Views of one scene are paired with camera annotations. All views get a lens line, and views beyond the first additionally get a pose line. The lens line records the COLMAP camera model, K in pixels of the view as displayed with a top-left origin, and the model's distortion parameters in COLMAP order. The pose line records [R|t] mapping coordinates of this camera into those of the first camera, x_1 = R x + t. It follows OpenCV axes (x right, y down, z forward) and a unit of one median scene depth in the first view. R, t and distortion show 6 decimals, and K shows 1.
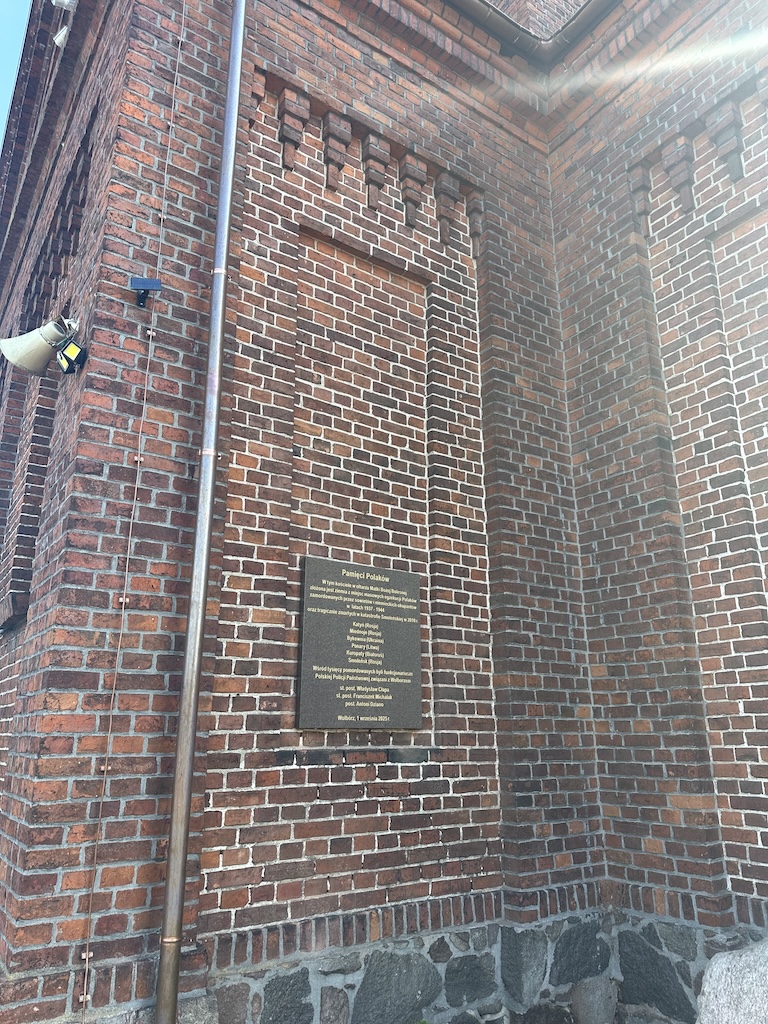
lens RADIAL K [[729.1, 0, 384.0], [0, 729.1, 512.0], [0, 0, 1]] dist [0.074915, -0.090703]
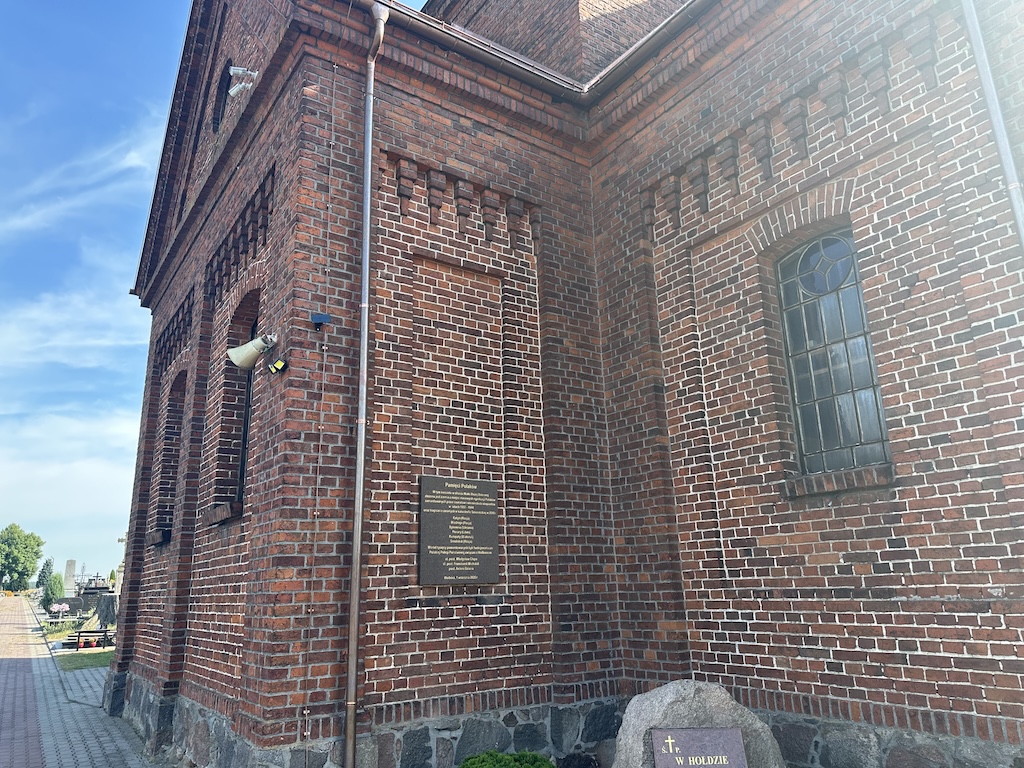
lens RADIAL K [[732.8, 0, 512.0], [0, 732.8, 384.0], [0, 0, 1]] dist [0.181943, -0.321068]
pose [[0.999647, -0.022372, 0.014335, 0.065136], [0.022053, 0.999514, 0.022029, -0.160044], [-0.014821, -0.021705, 0.999655, -0.561764]]
